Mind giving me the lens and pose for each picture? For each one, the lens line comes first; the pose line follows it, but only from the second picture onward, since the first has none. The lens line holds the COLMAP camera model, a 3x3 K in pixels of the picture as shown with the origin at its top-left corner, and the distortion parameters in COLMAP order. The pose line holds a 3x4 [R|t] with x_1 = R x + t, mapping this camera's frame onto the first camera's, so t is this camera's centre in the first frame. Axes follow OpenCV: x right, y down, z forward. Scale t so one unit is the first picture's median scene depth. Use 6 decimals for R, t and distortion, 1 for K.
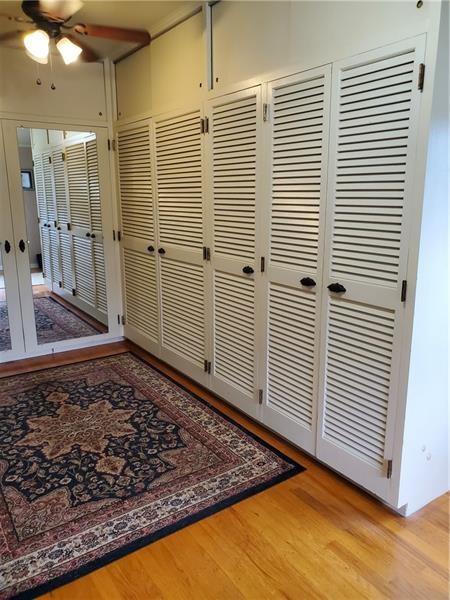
lens RADIAL K [[469.6, 0, 227.8], [0, 469.6, 300.5], [0, 0, 1]] dist [0.030660, 0.002040]
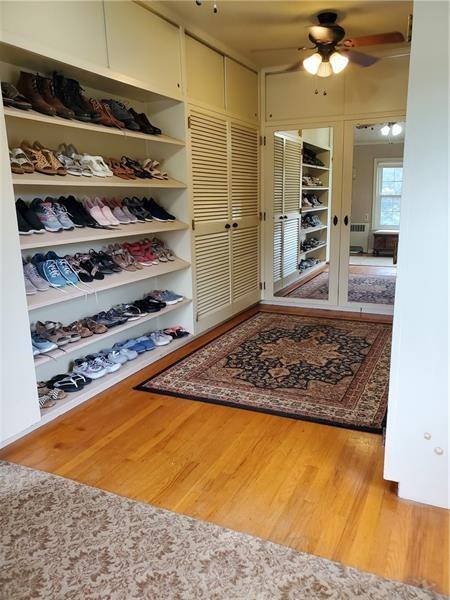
lens RADIAL K [[469.6, 0, 228.5], [0, 469.6, 298.8], [0, 0, 1]] dist [0.030660, 0.002040]
pose [[0.487468, 0.173699, -0.855689, 0.766705], [-0.179511, 0.979015, 0.096469, 0.036581], [0.854489, 0.106580, 0.508419, 0.161381]]
